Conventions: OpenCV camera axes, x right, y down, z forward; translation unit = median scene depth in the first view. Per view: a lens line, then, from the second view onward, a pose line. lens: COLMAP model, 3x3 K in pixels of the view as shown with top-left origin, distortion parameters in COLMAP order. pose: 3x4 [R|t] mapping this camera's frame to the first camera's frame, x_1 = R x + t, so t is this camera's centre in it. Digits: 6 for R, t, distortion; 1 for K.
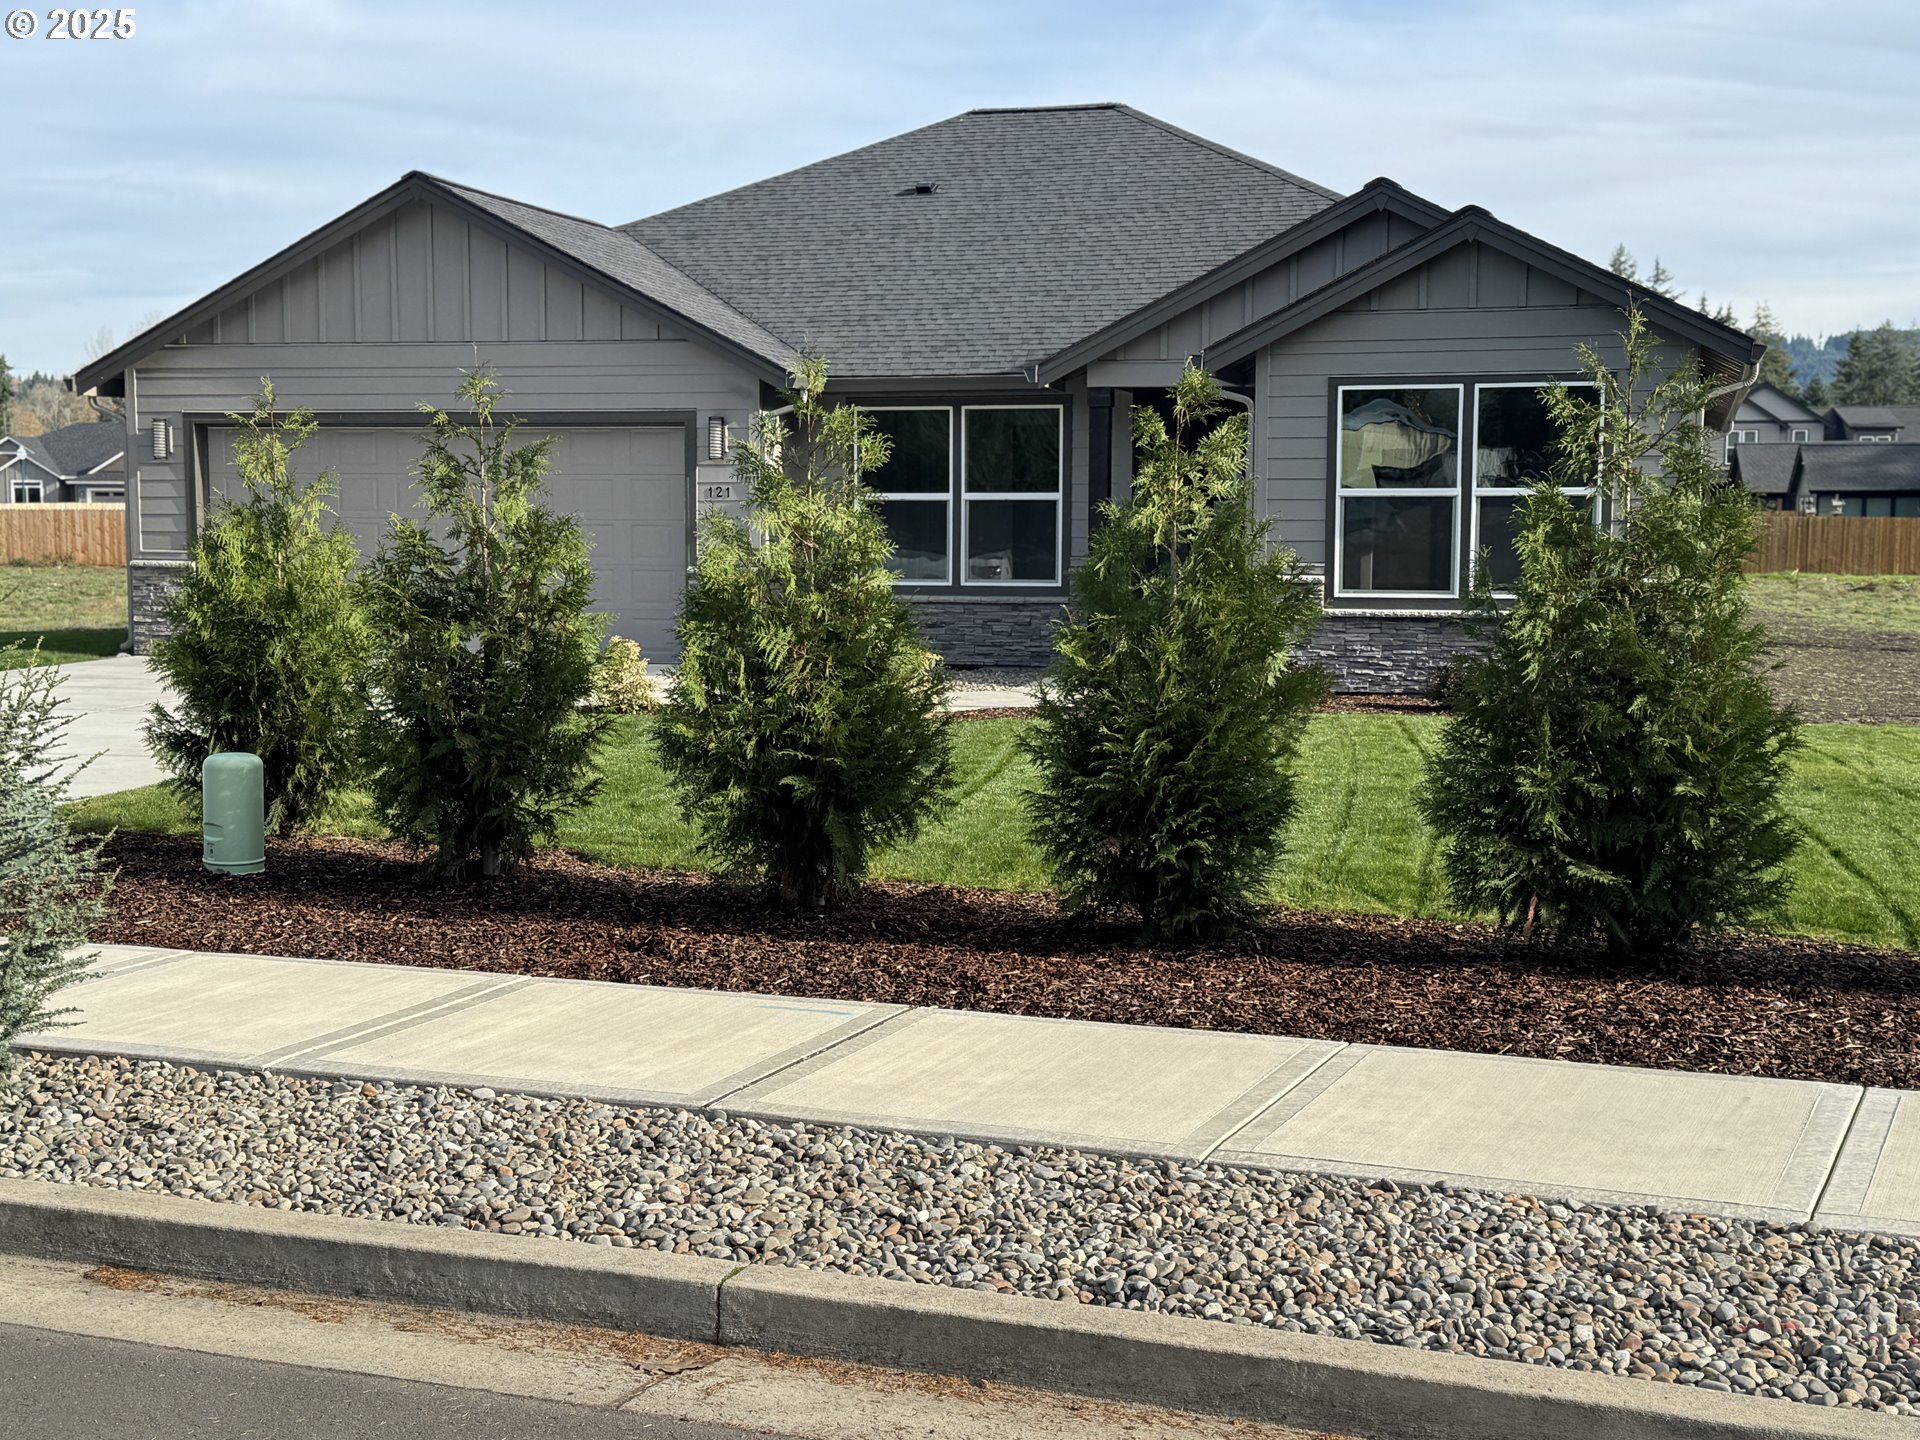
lens RADIAL K [[2687.4, 0, 952.5], [0, 2687.4, 716.1], [0, 0, 1]] dist [0.114808, 0.000000]
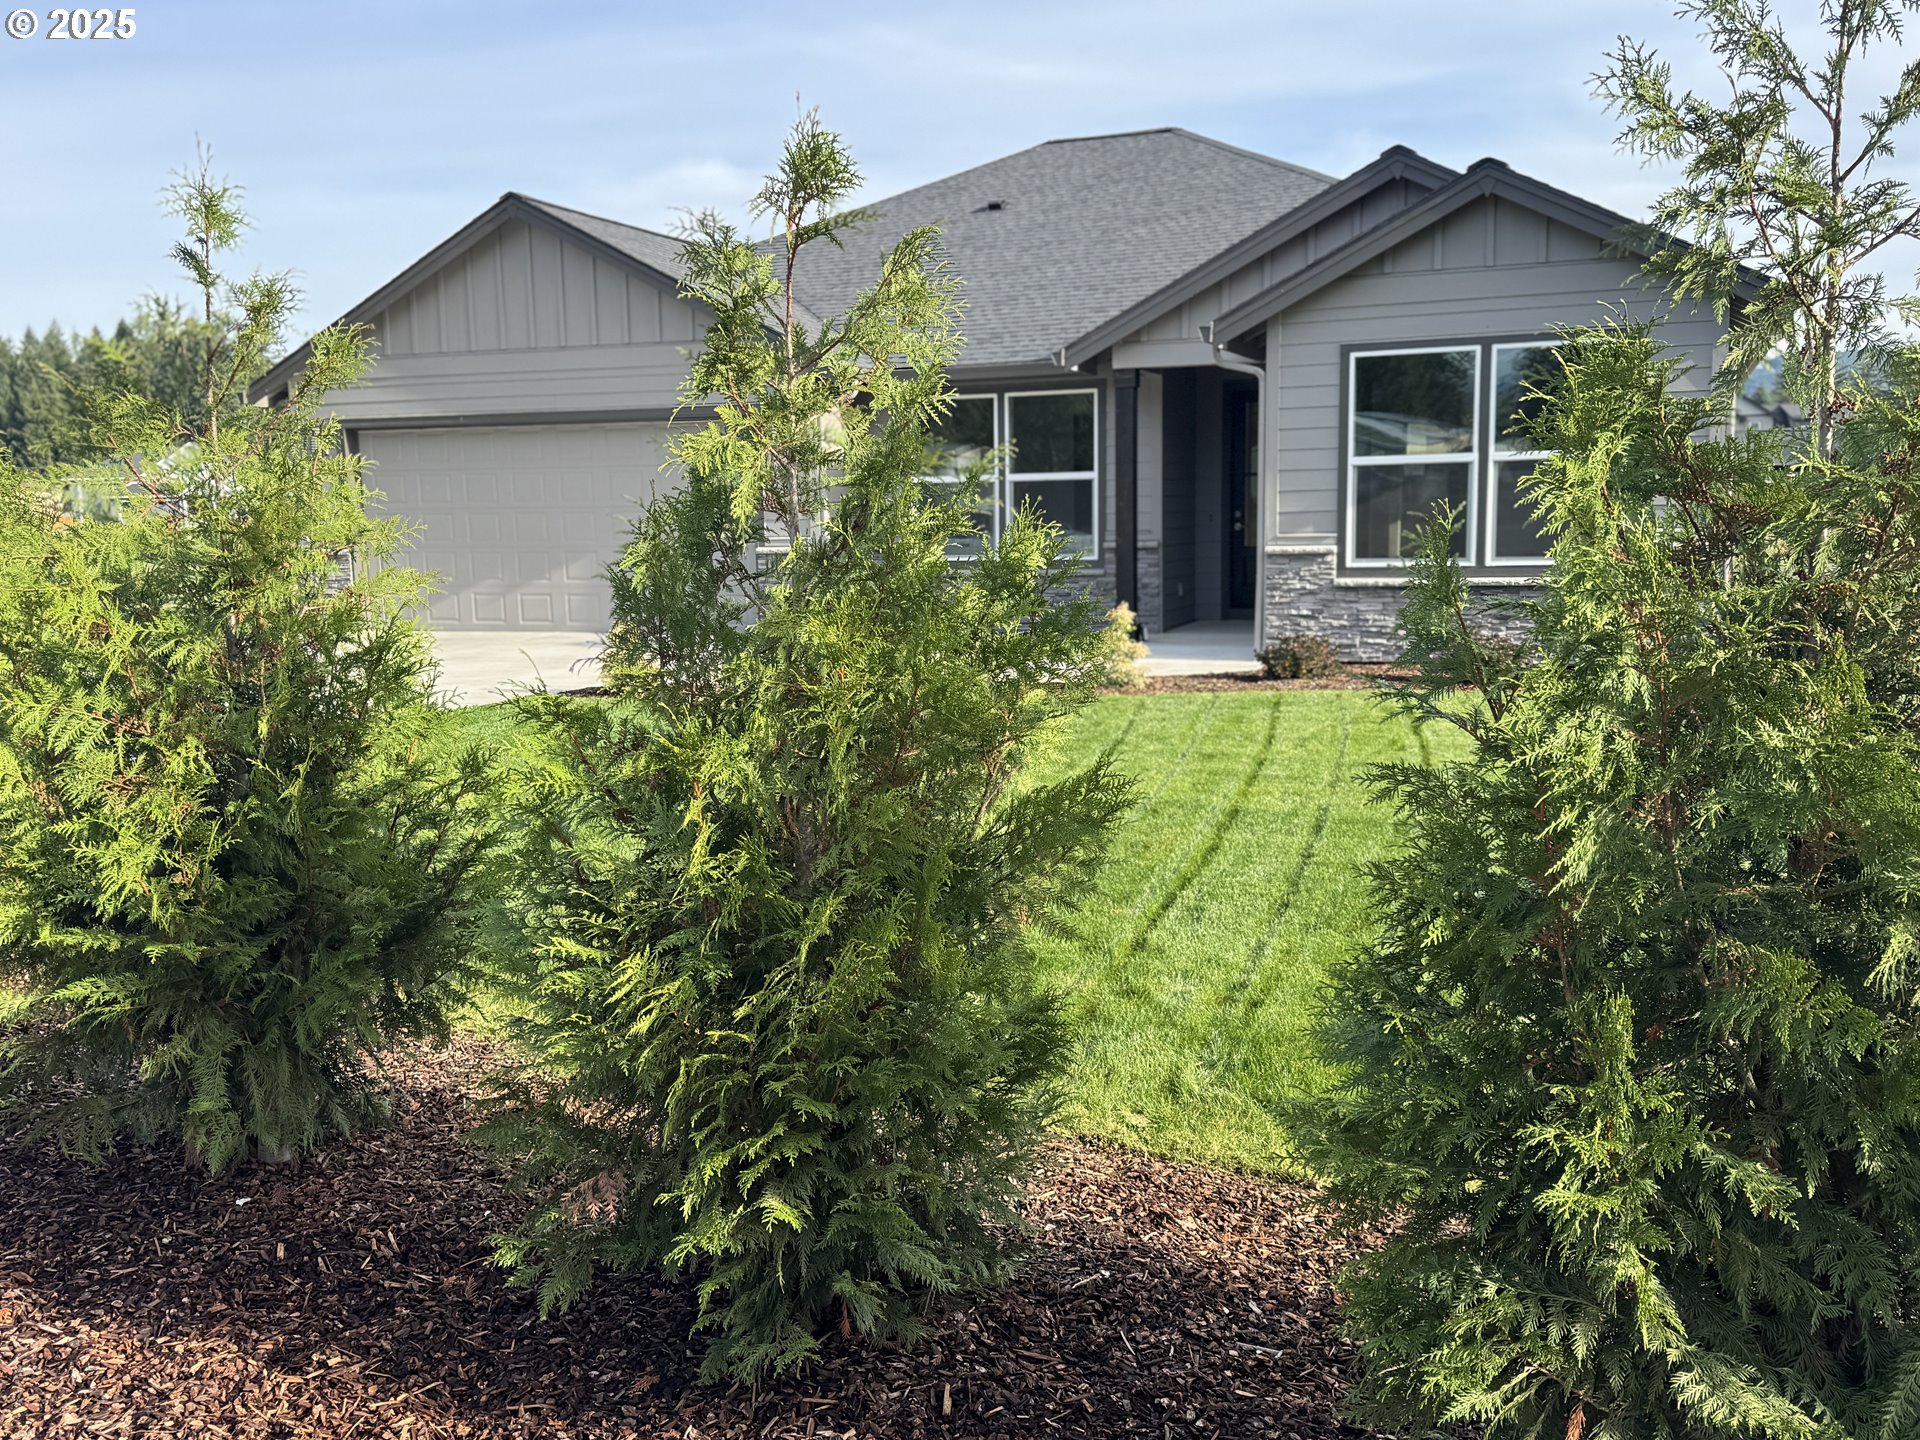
lens RADIAL K [[1784.2, 0, 953.4], [0, 1784.2, 734.7], [0, 0, 1]] dist [0.064747, 0.000000]
pose [[0.994262, -0.007445, -0.106711, 0.060261], [0.013182, 0.998499, 0.053158, -0.017316], [0.106155, -0.054259, 0.992868, 0.287790]]
